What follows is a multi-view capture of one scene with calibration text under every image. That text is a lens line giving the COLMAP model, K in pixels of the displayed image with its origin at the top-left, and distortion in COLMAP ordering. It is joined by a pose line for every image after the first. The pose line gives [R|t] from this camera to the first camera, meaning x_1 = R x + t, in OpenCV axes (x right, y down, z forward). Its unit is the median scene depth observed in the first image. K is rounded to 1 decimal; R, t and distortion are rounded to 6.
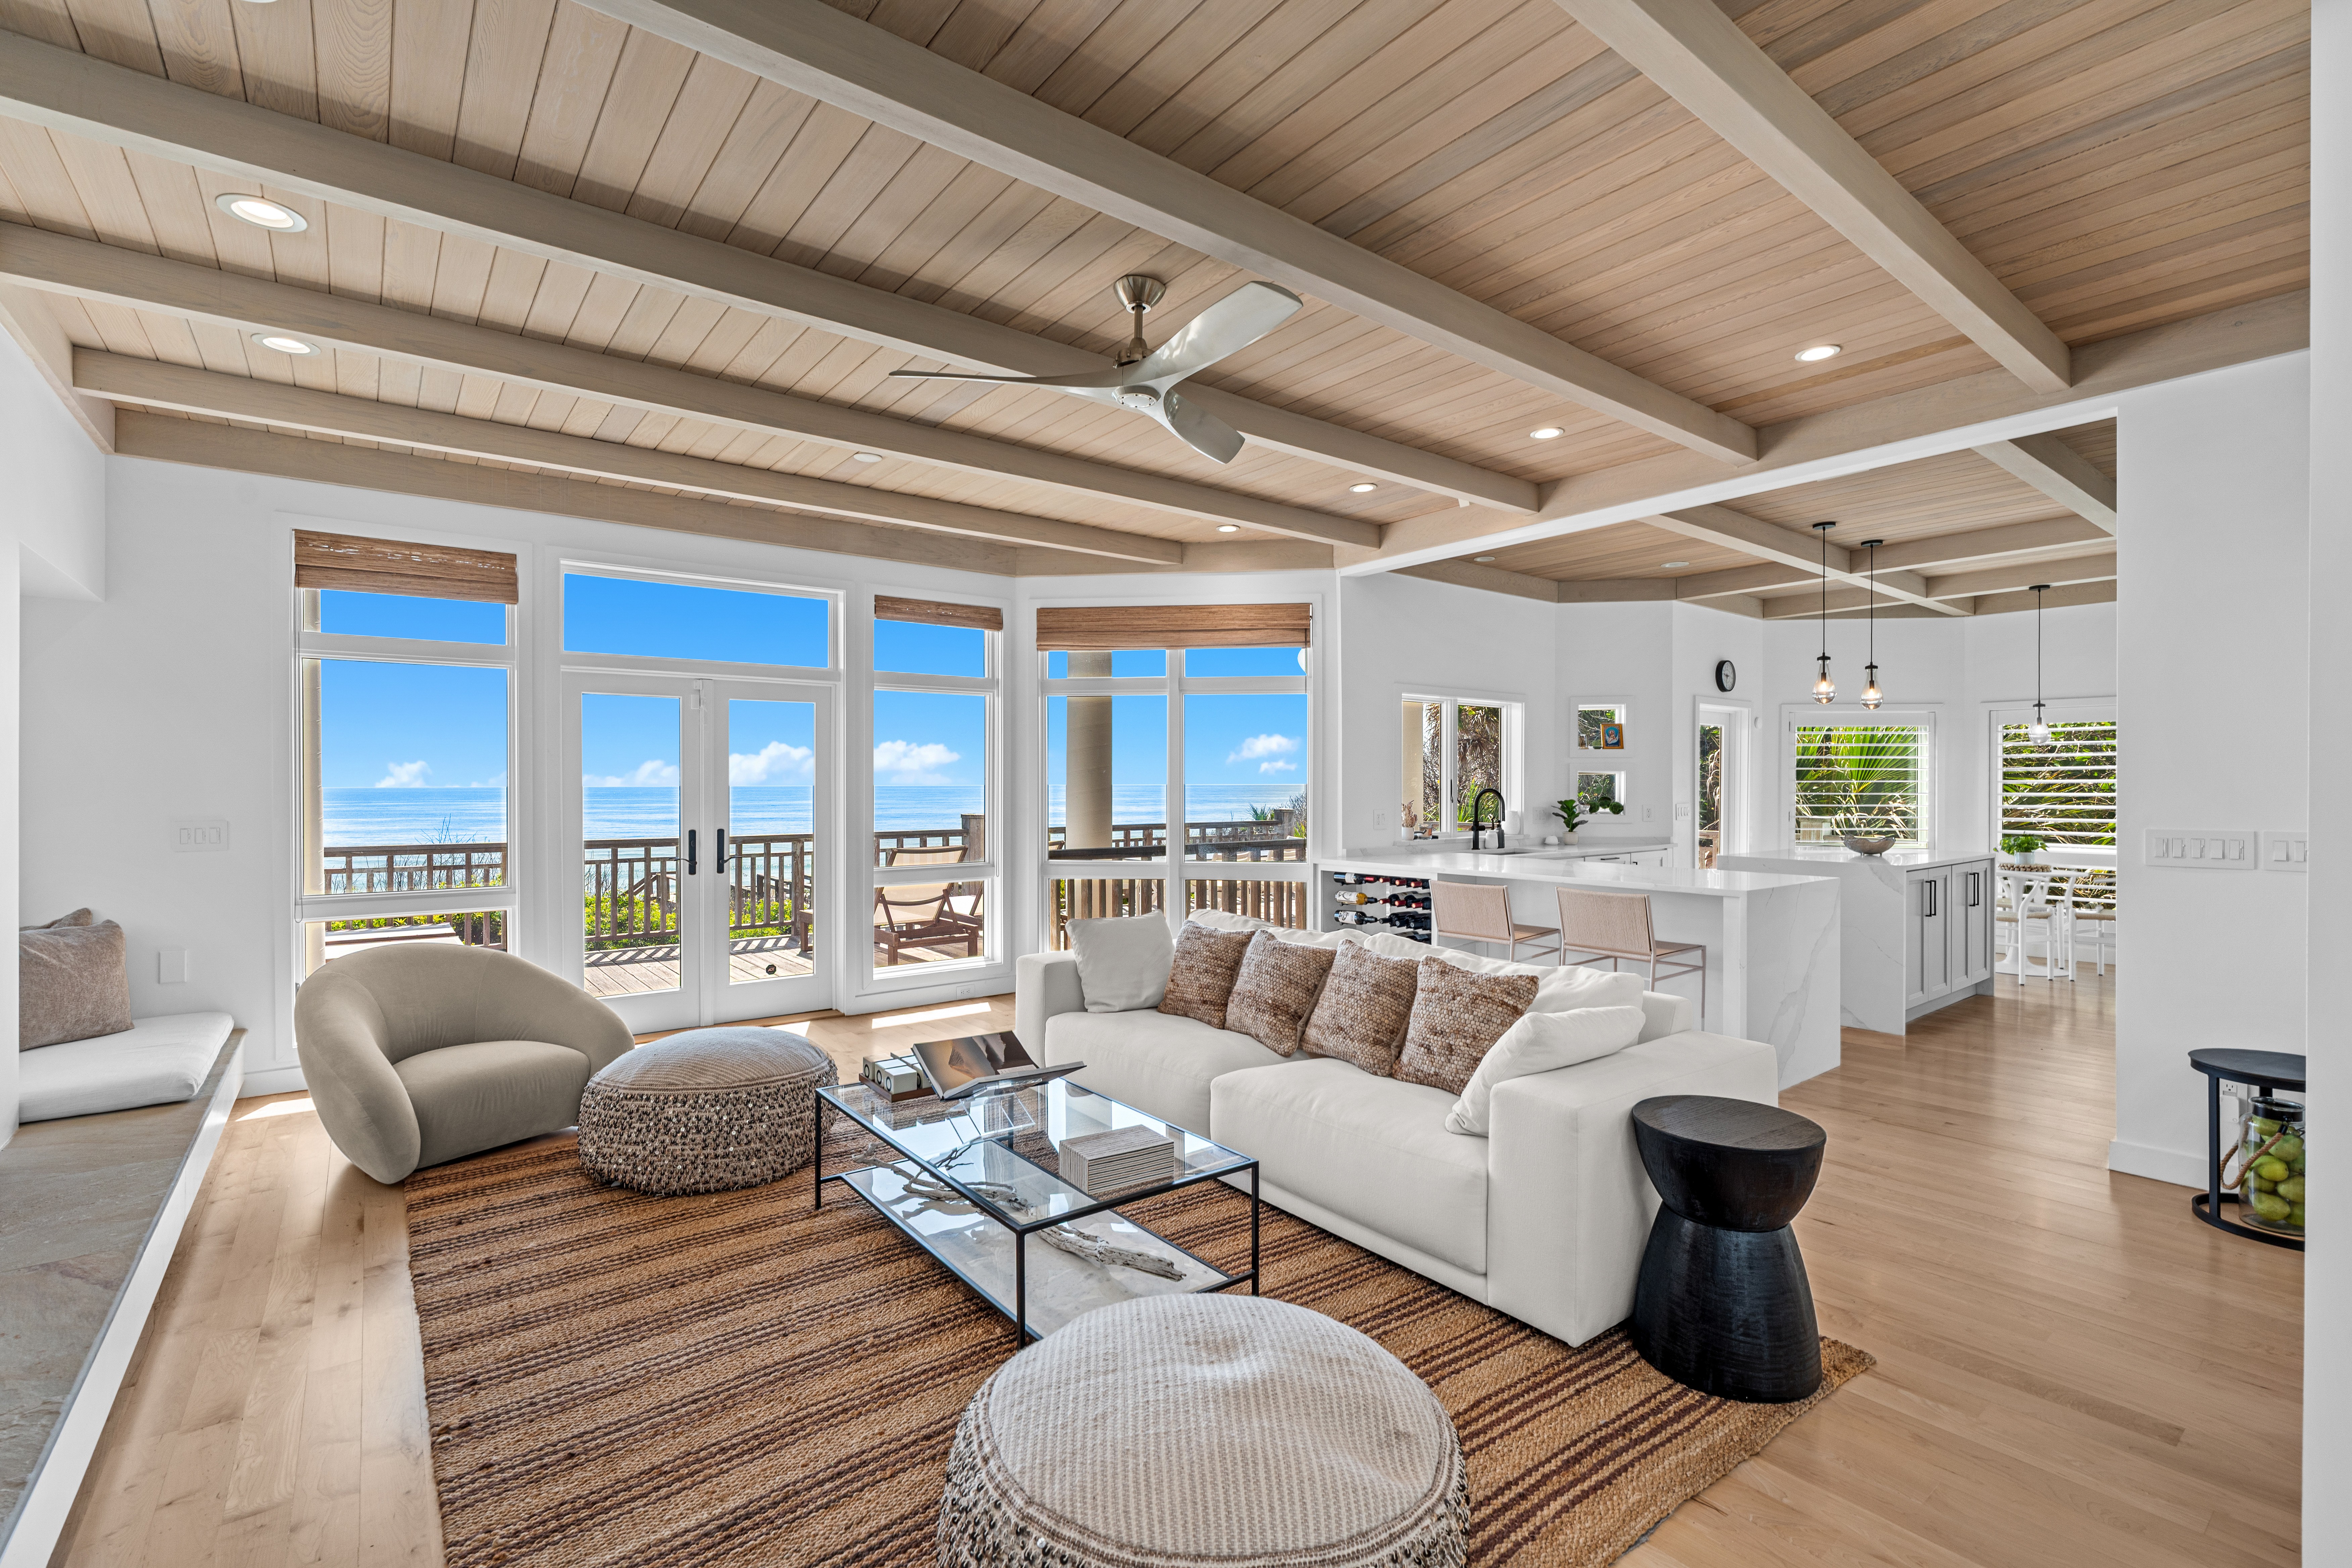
lens RADIAL K [[1045.3, 0, 1169.7], [0, 1045.3, 788.1], [0, 0, 1]] dist [-0.006759, 0.001034]
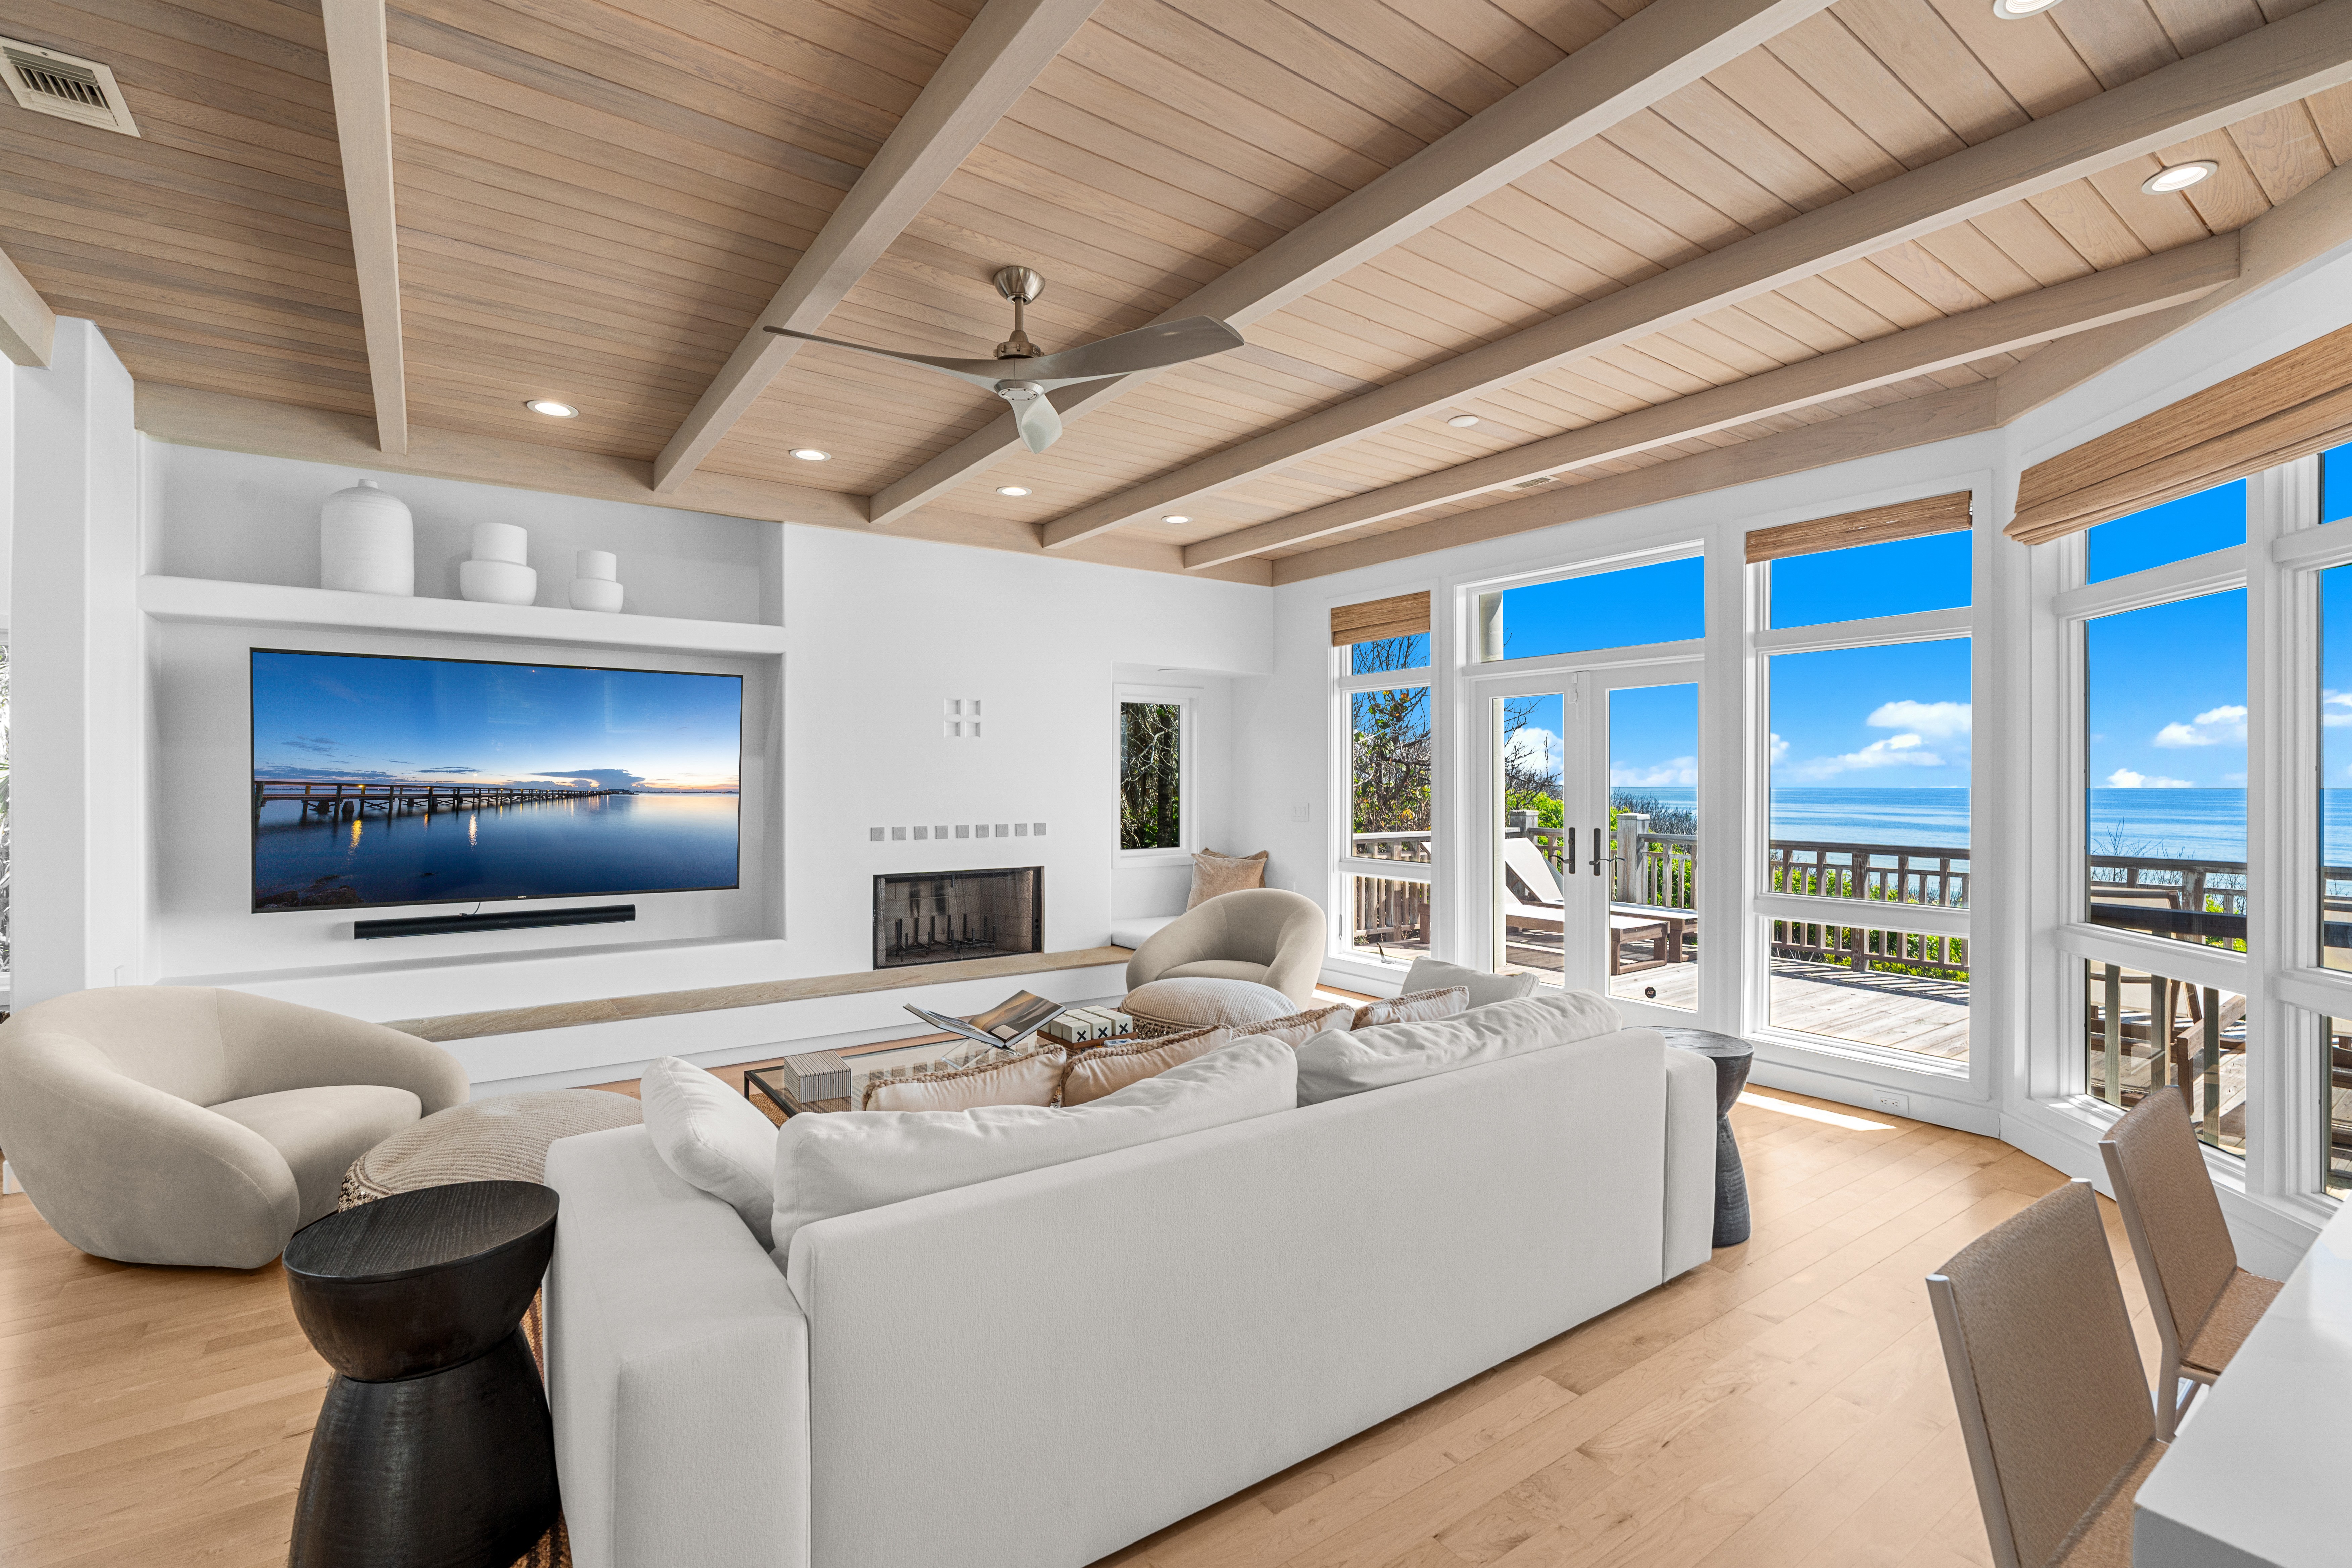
lens RADIAL K [[1048.5, 0, 1169.4], [0, 1048.5, 783.9], [0, 0, 1]] dist [-0.004692, -0.000194]
pose [[-0.035860, 0.004031, -0.999349, 0.527909], [-0.006520, 0.999970, 0.004268, -0.002352], [0.999336, 0.006669, -0.035832, 0.649103]]
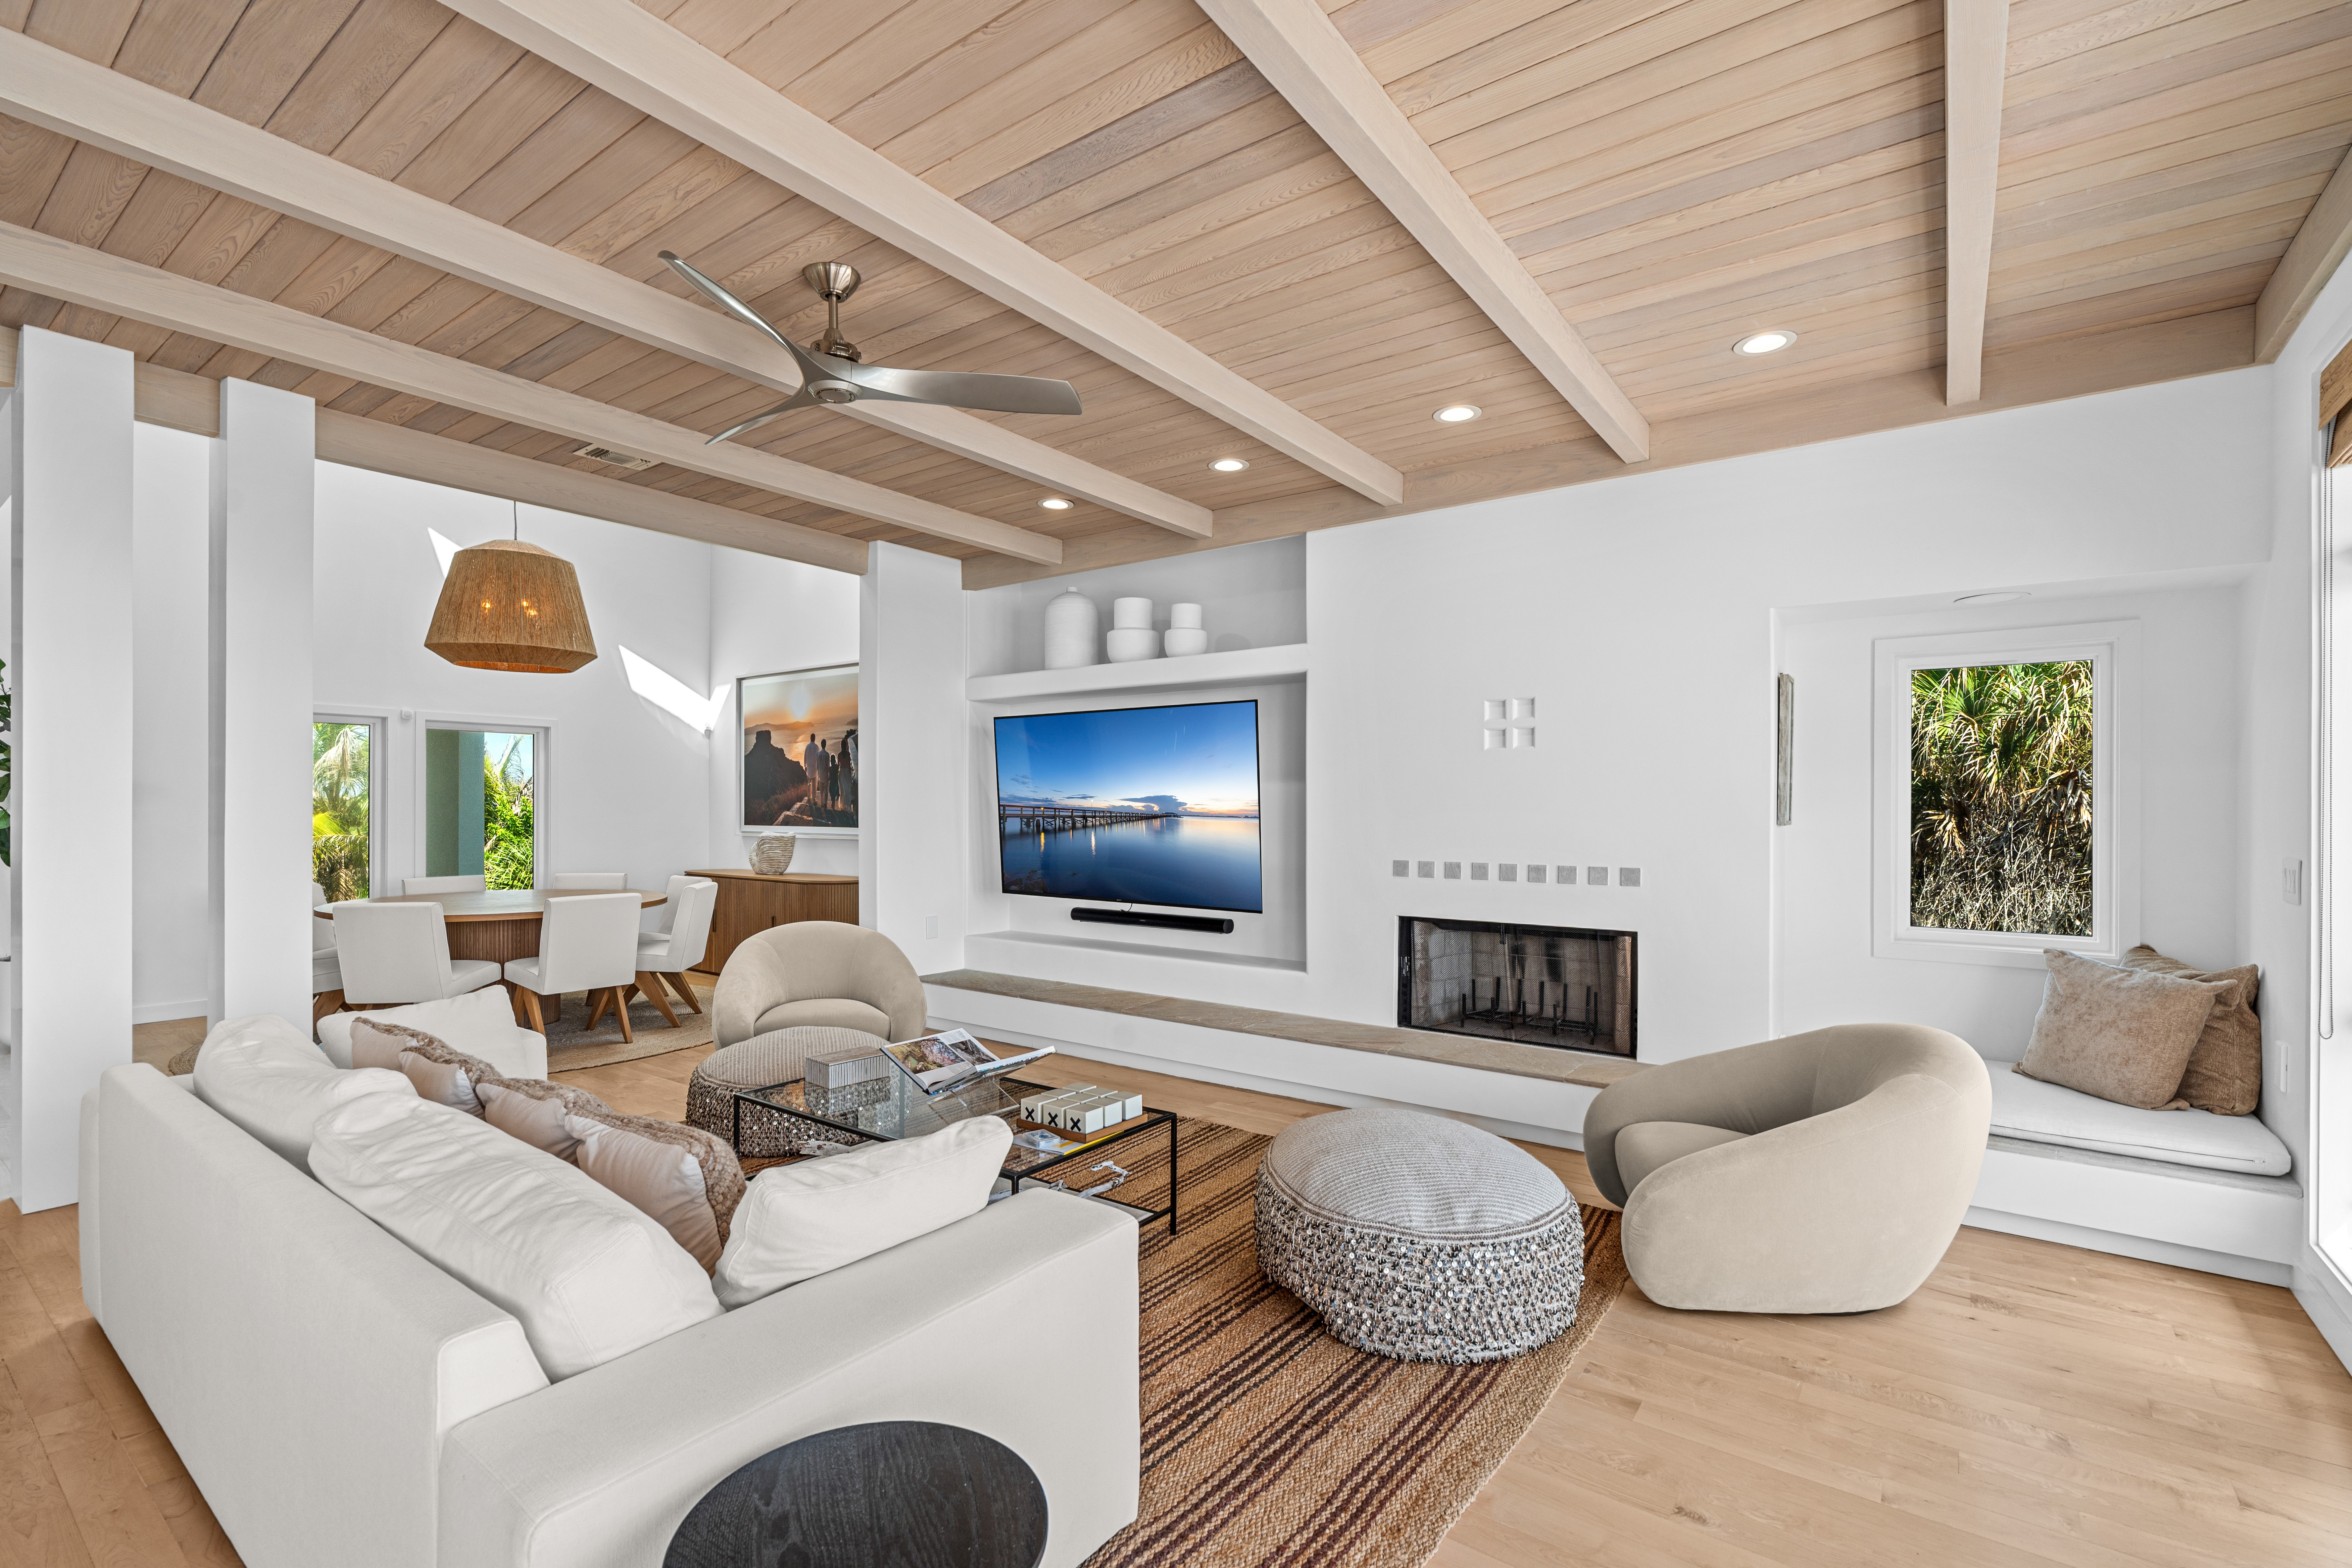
lens RADIAL K [[1051.8, 0, 1158.7], [0, 1051.8, 805.1], [0, 0, 1]] dist [-0.013734, 0.000201]
pose [[-0.963537, -0.002759, -0.267561, -0.035779], [-0.004110, 0.999981, 0.004490, -0.002519], [0.267543, 0.005426, -0.963531, 1.095468]]
